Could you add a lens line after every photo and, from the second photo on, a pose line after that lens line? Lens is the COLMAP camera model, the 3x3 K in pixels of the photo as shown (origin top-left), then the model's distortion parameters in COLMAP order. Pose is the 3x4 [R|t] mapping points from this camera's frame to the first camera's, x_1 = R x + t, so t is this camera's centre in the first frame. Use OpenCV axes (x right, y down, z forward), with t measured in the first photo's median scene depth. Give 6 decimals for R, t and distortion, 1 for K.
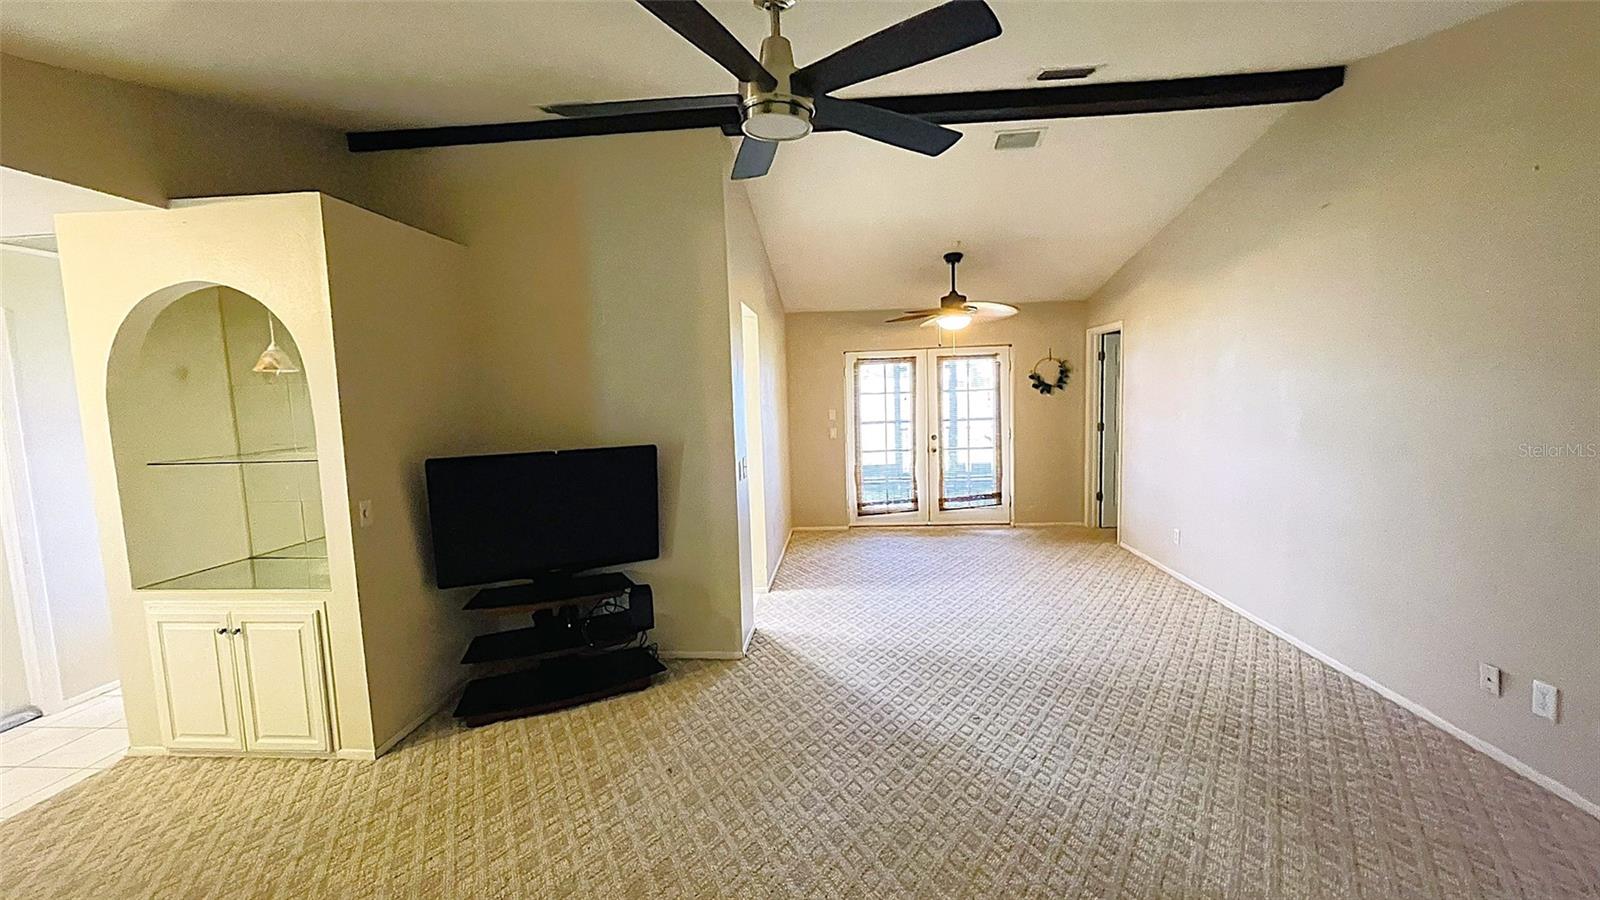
lens RADIAL K [[658.6, 0, 802.1], [0, 658.6, 450.4], [0, 0, 1]] dist [-0.002884, -0.000238]
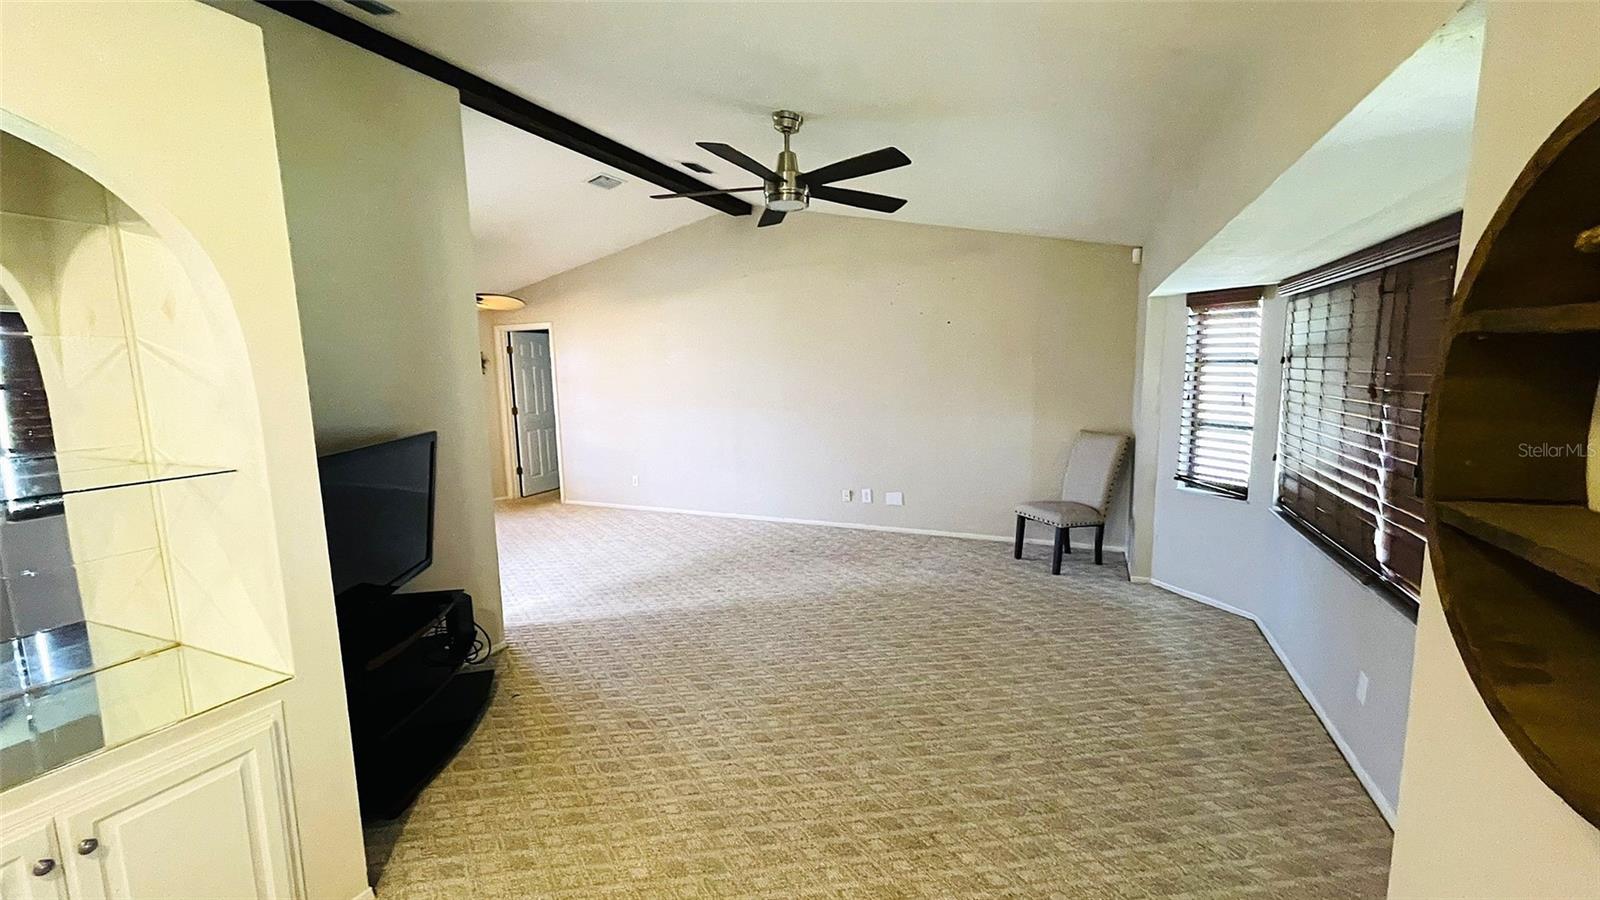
lens RADIAL K [[658.6, 0, 807.2], [0, 658.6, 453.8], [0, 0, 1]] dist [-0.002884, -0.000238]
pose [[0.314472, -0.103305, 0.943629, -0.880065], [0.096779, 0.992370, 0.076388, 0.000882], [-0.944321, 0.067302, 0.322070, 0.254408]]
